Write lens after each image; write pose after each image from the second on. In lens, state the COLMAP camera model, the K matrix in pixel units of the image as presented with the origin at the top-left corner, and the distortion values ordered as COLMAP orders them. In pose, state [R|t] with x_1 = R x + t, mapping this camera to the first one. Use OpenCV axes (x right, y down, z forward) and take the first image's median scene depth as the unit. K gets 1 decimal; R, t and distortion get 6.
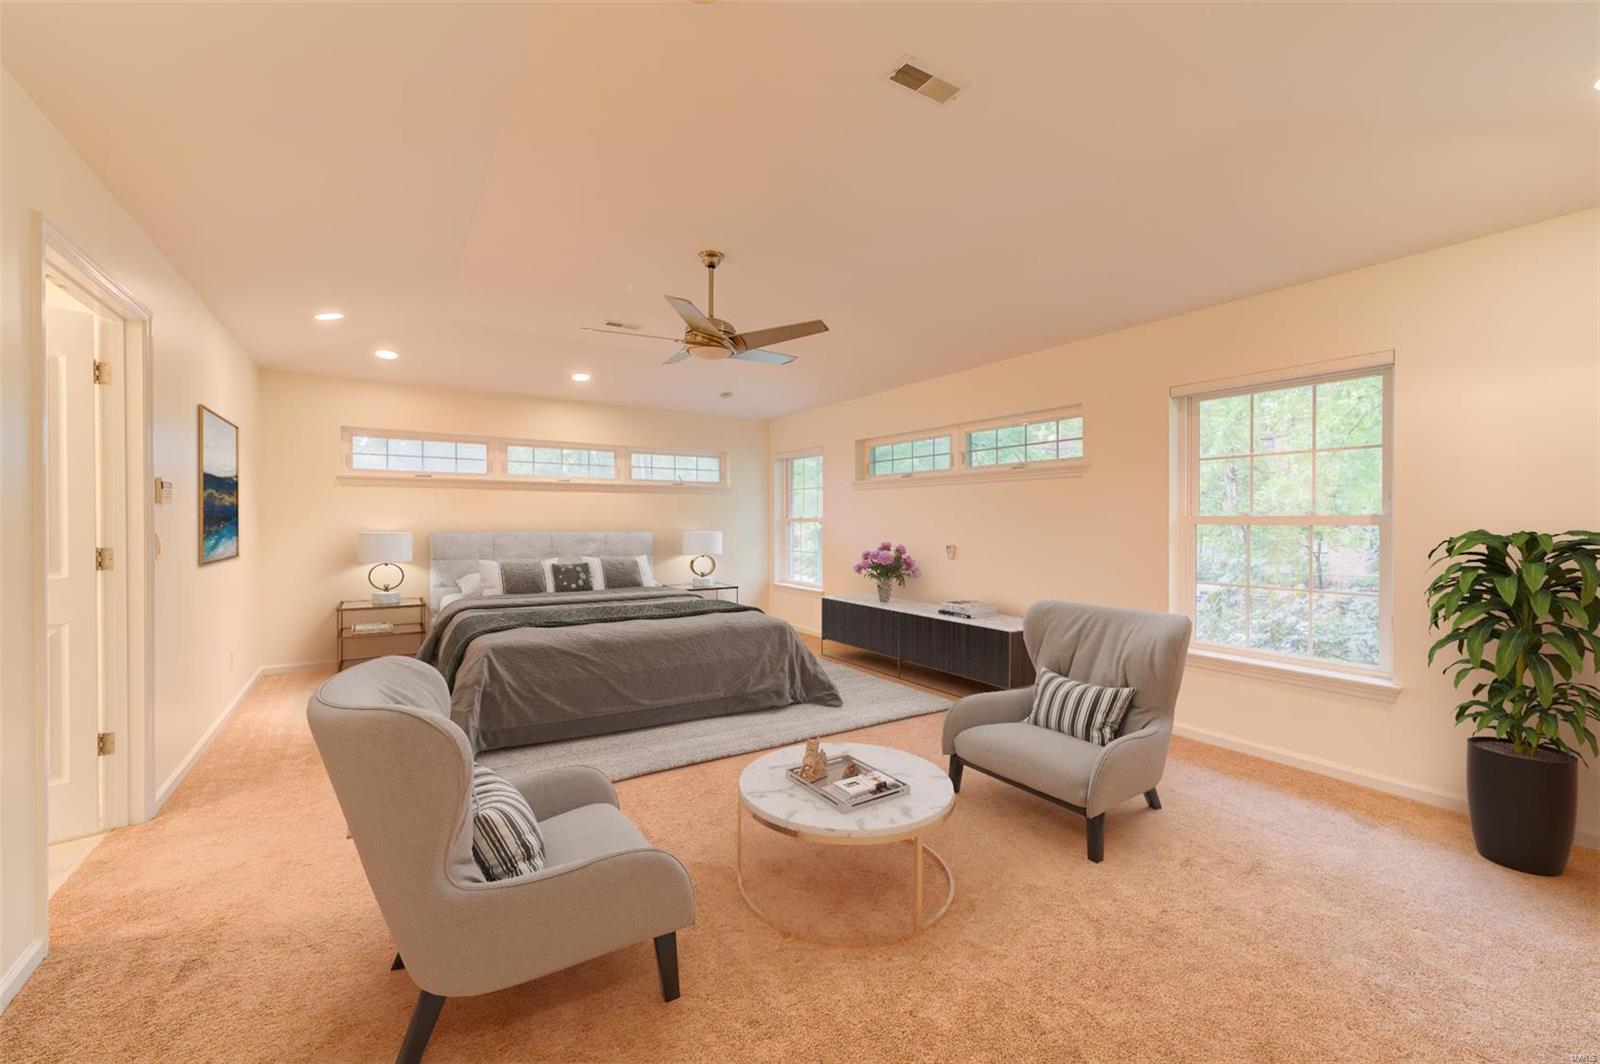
lens RADIAL K [[629.8, 0, 790.9], [0, 629.8, 525.1], [0, 0, 1]] dist [0.001867, 0.000007]
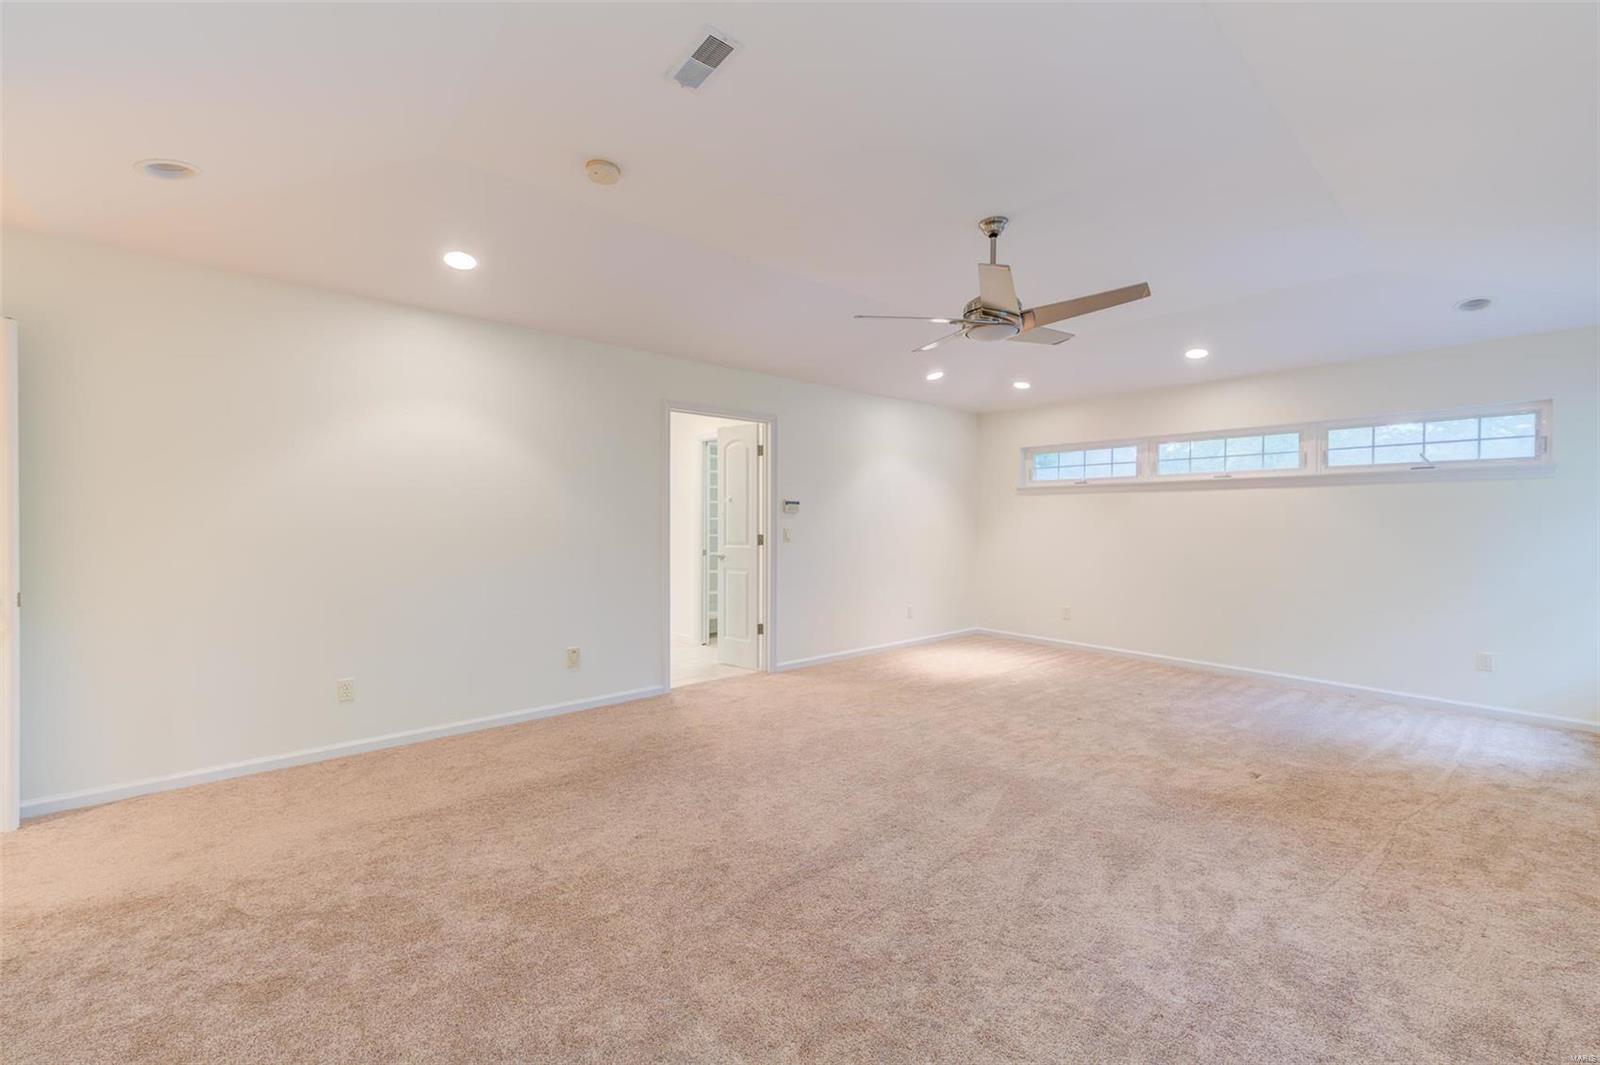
lens RADIAL K [[629.8, 0, 790.9], [0, 629.8, 525.6], [0, 0, 1]] dist [0.001867, 0.000007]
pose [[0.109336, 0.011162, -0.993942, 0.412081], [-0.013426, 0.999862, 0.009751, -0.007384], [0.993914, 0.012279, 0.109471, 0.359078]]
